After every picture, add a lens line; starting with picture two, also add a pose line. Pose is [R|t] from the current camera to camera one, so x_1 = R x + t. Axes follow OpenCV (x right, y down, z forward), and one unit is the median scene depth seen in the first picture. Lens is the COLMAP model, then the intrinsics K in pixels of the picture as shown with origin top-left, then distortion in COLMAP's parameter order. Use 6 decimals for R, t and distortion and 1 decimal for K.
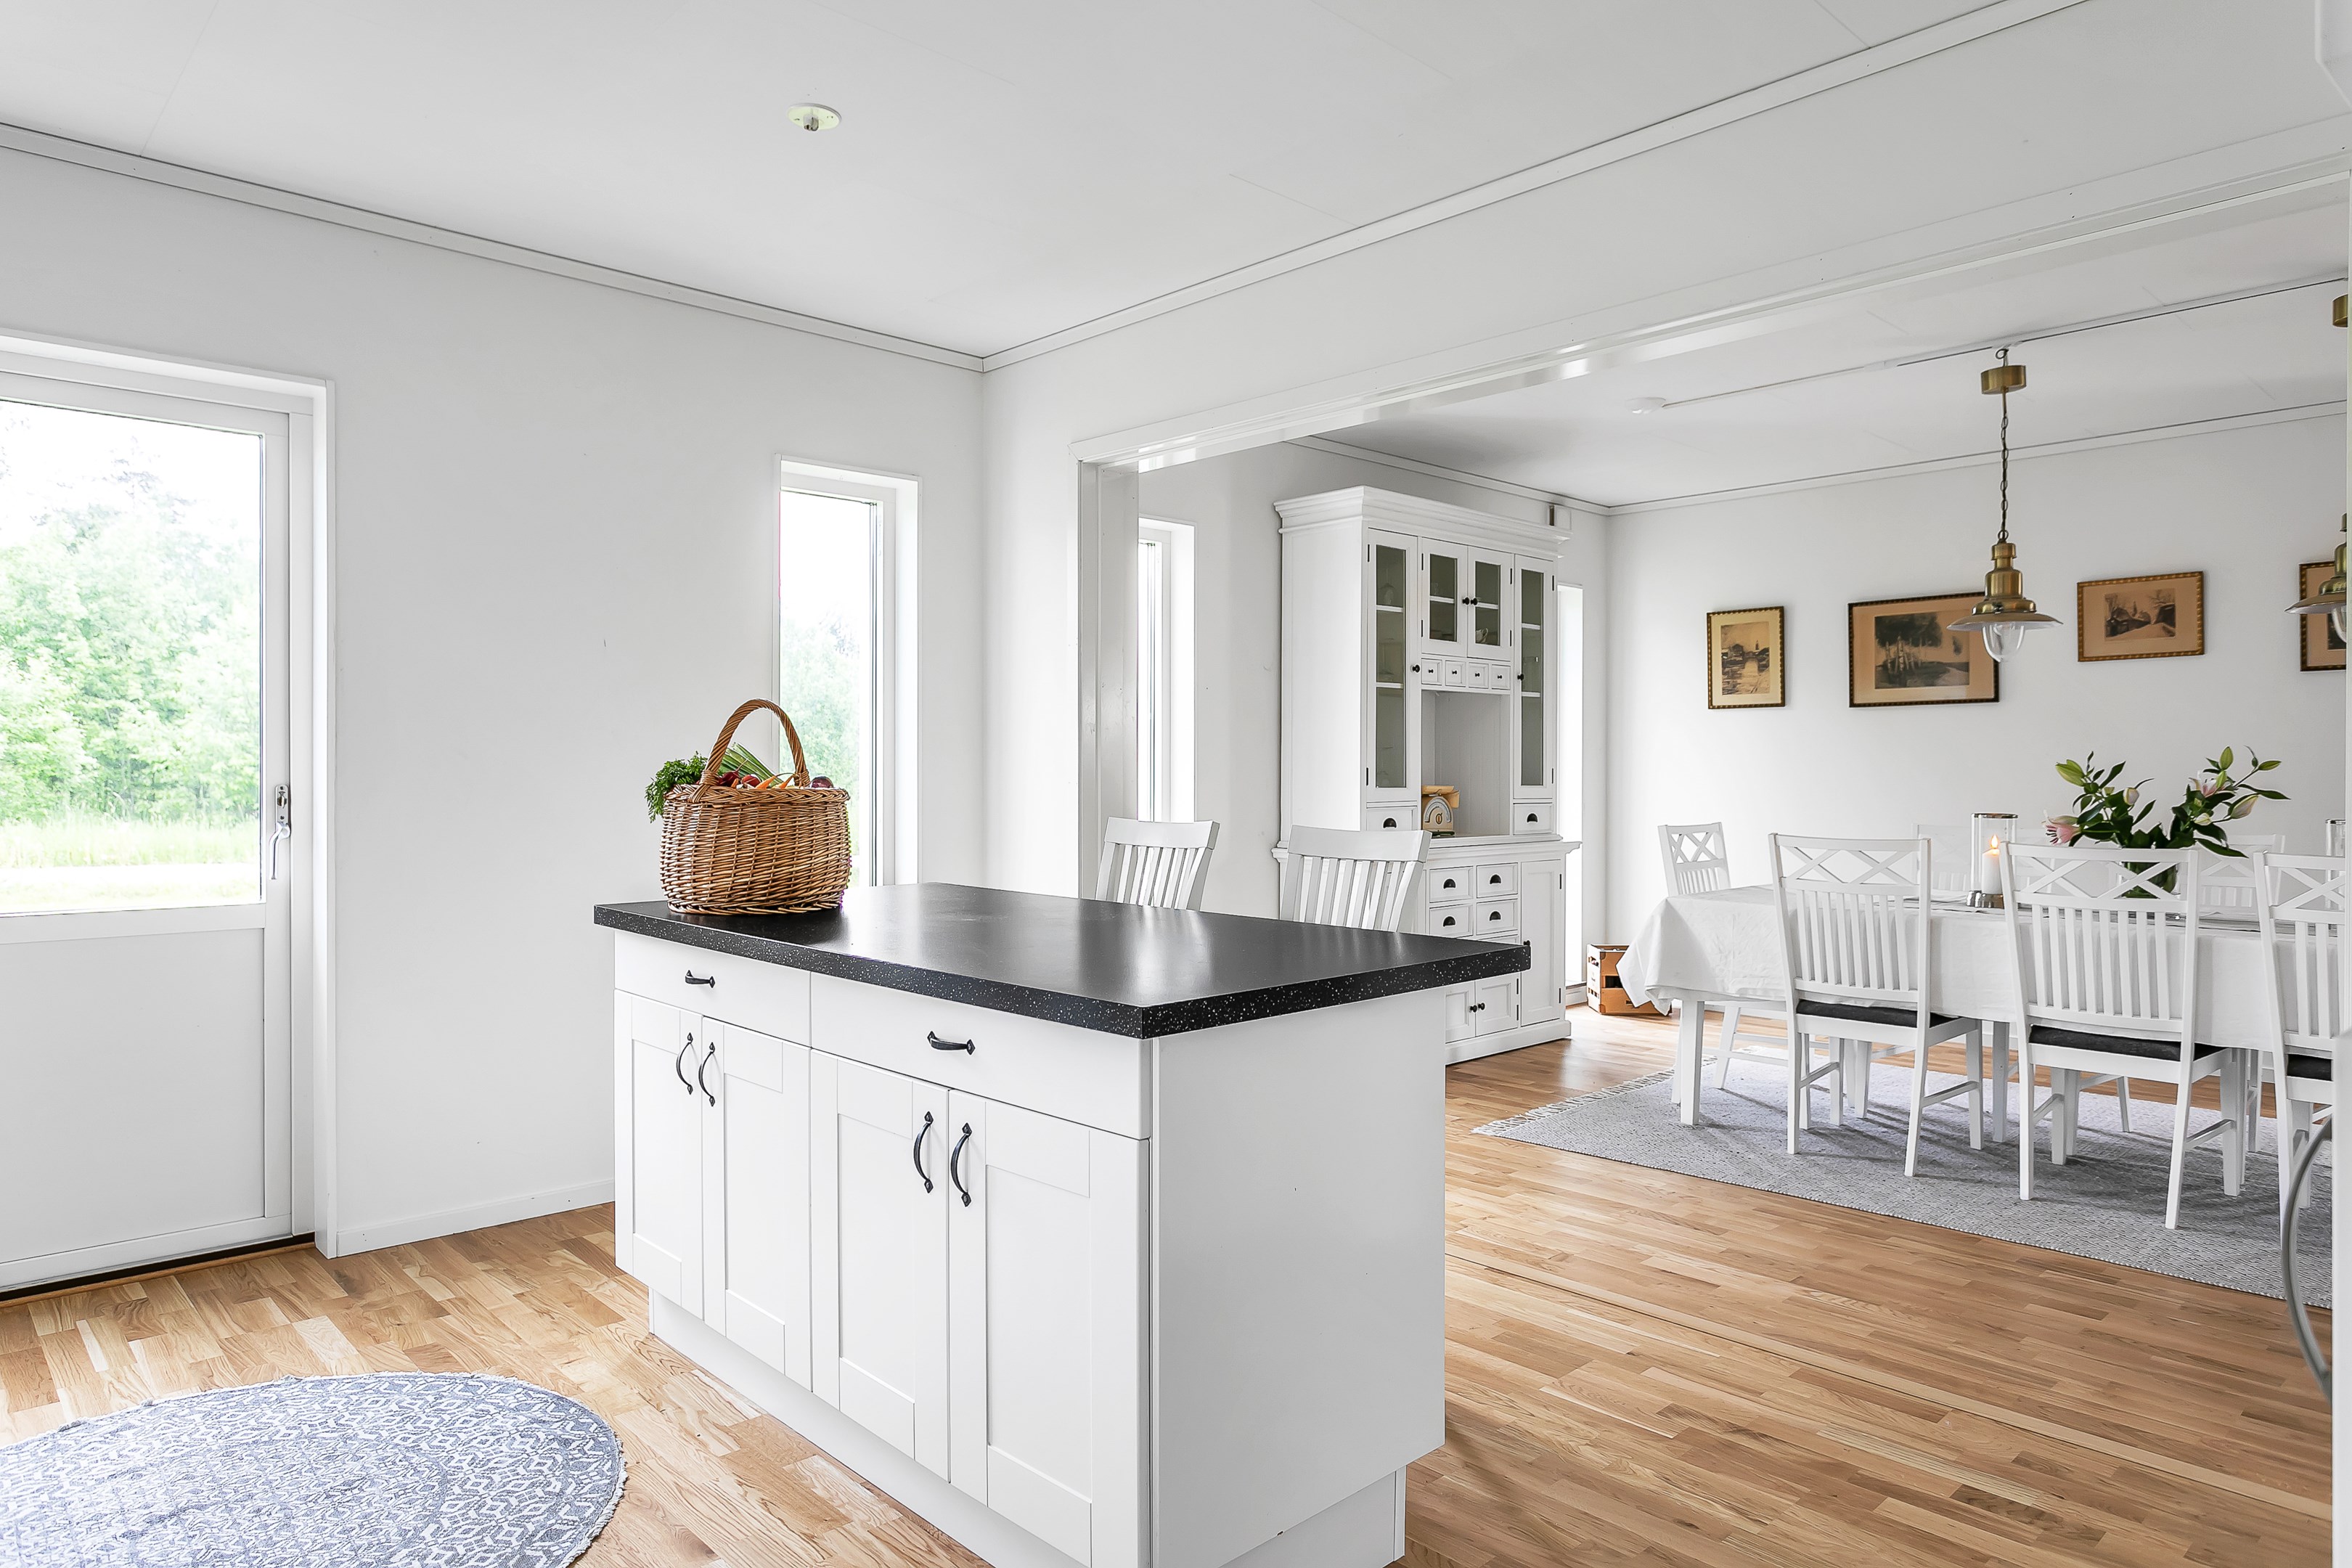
lens RADIAL K [[1431.9, 0, 1161.2], [0, 1431.9, 781.3], [0, 0, 1]] dist [-0.006080, 0.001319]
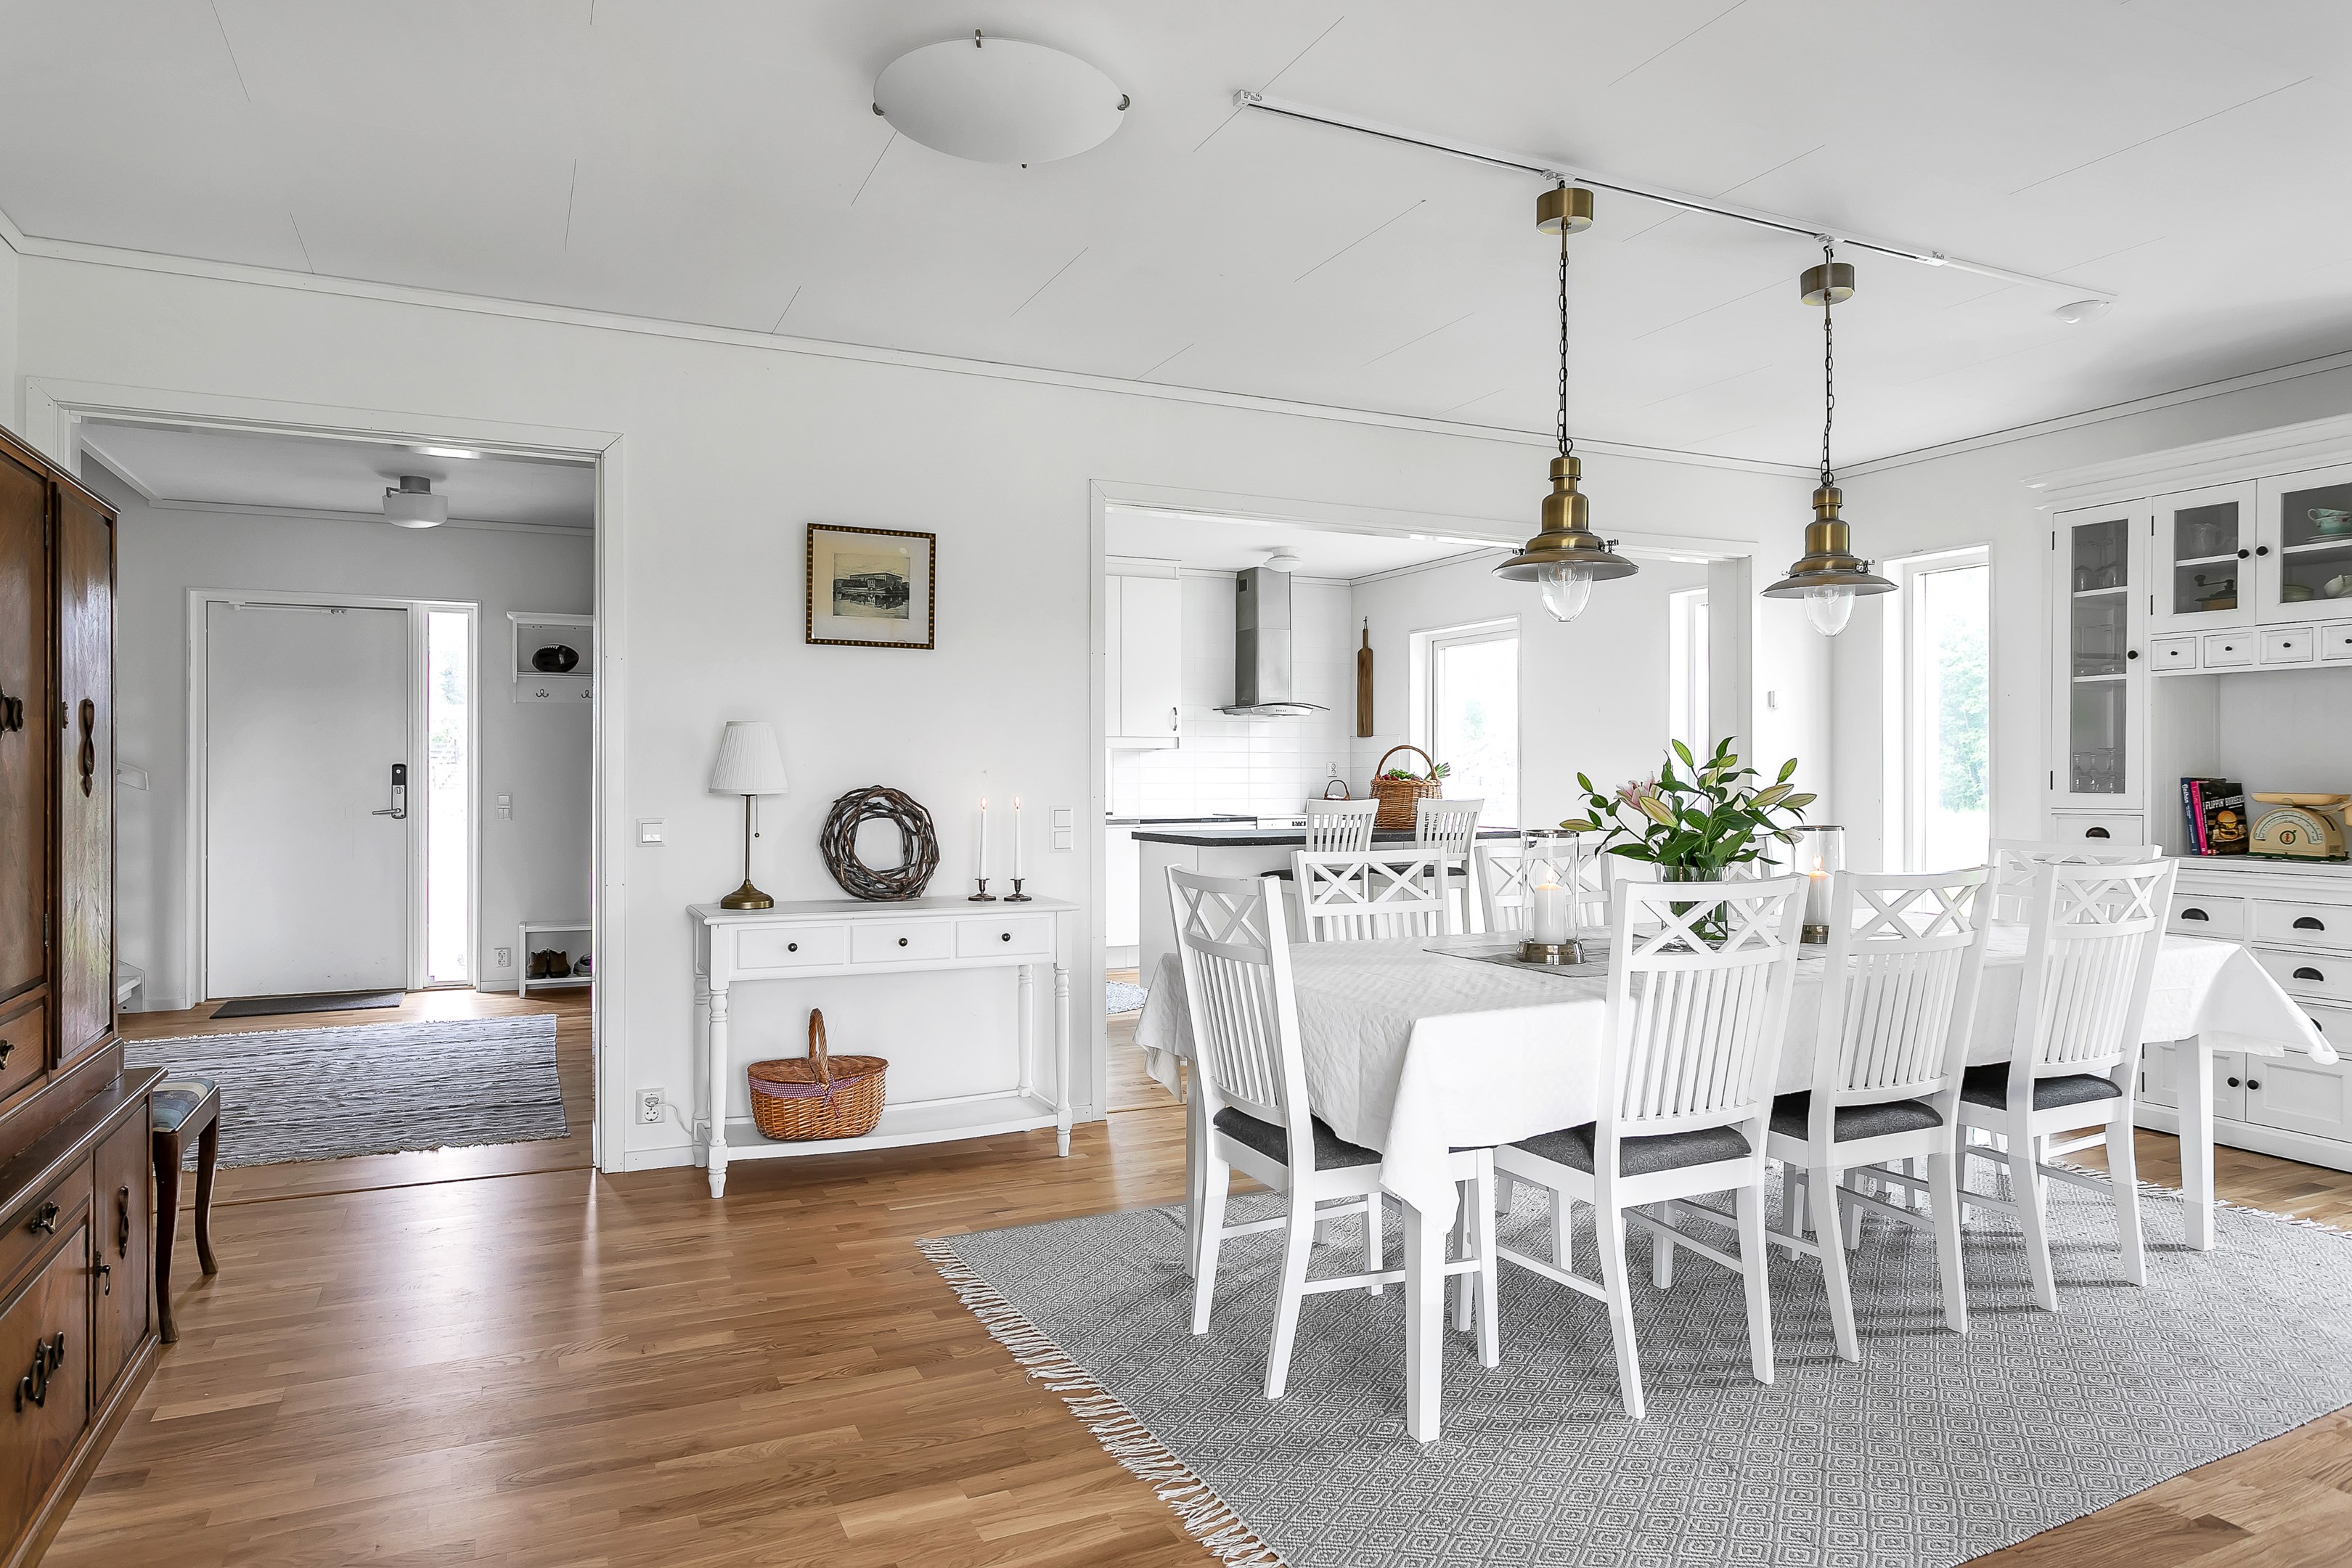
lens RADIAL K [[1431.9, 0, 1166.9], [0, 1431.9, 779.5], [0, 0, 1]] dist [-0.006080, 0.001319]
pose [[-0.287501, 0.002379, -0.957777, 1.610543], [-0.006618, 0.999968, 0.004471, -0.002390], [0.957757, 0.007624, -0.287476, 0.928396]]
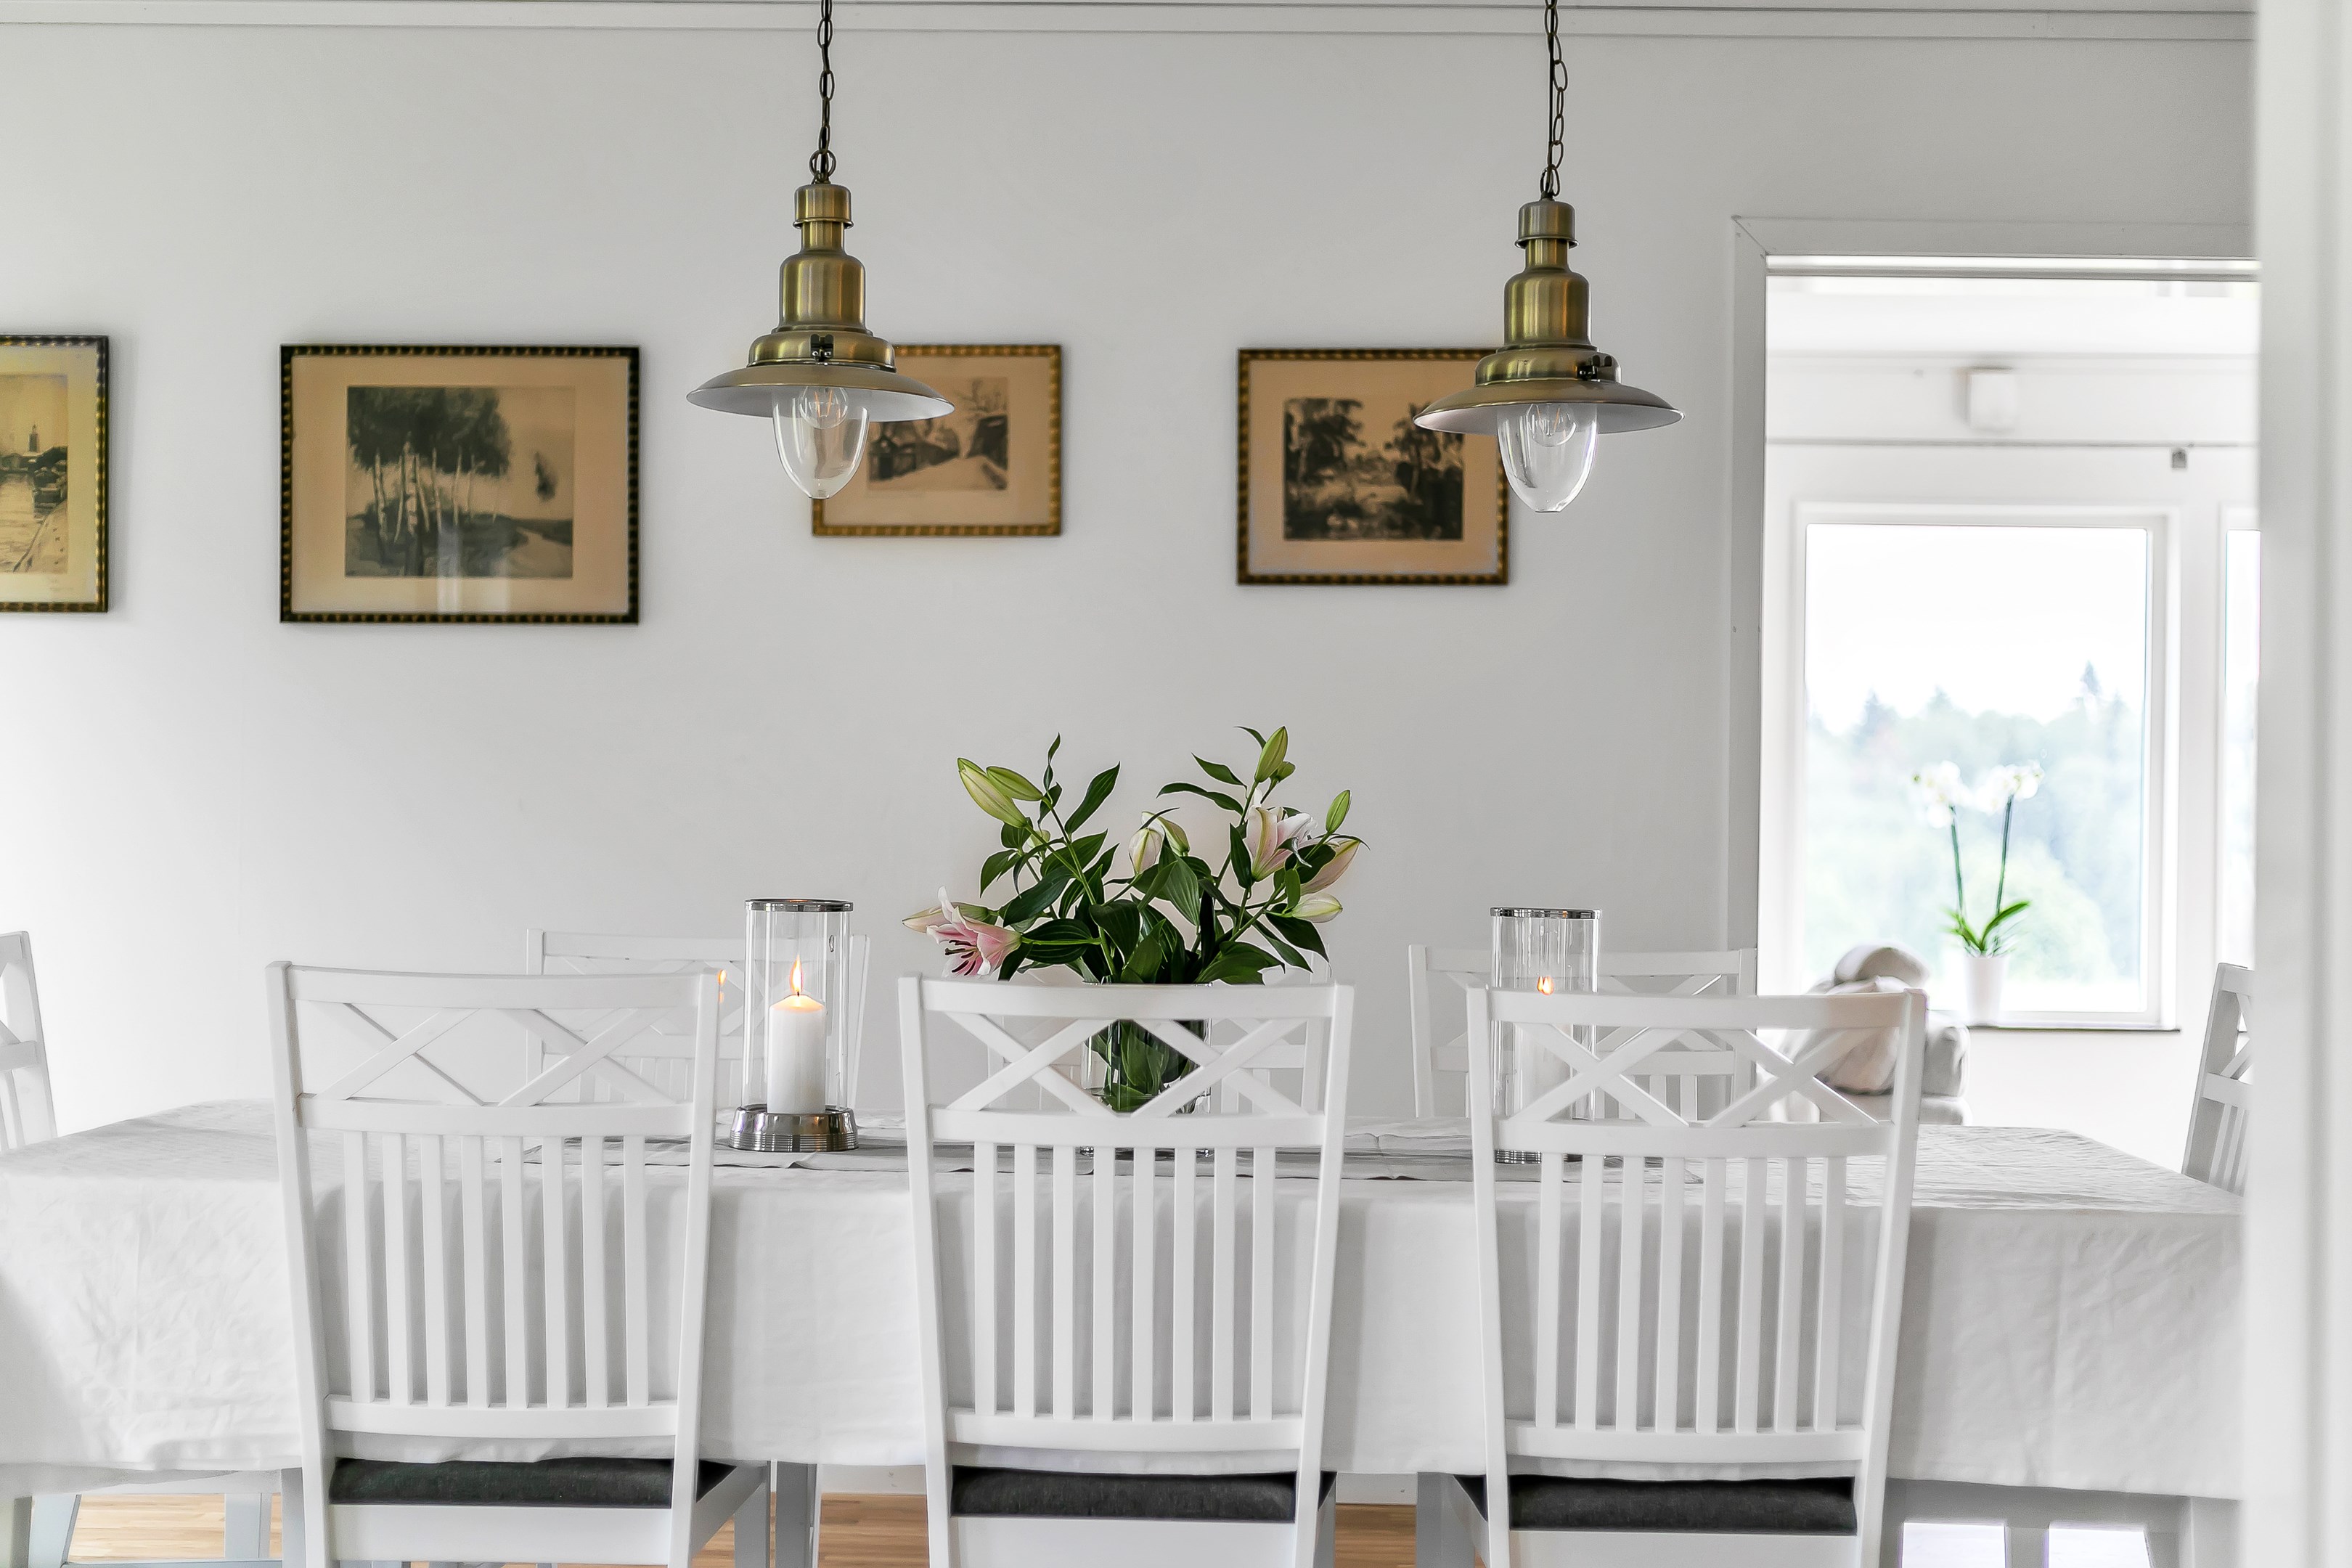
lens RADIAL K [[3395.2, 0, 1171.2], [0, 3395.2, 784.5], [0, 0, 1]] dist [0.018654, 0.000000]
pose [[0.701168, 0.018344, 0.712760, 0.015997], [-0.006833, 0.999796, -0.019009, 0.009786], [-0.712963, 0.008458, 0.701150, 0.327007]]
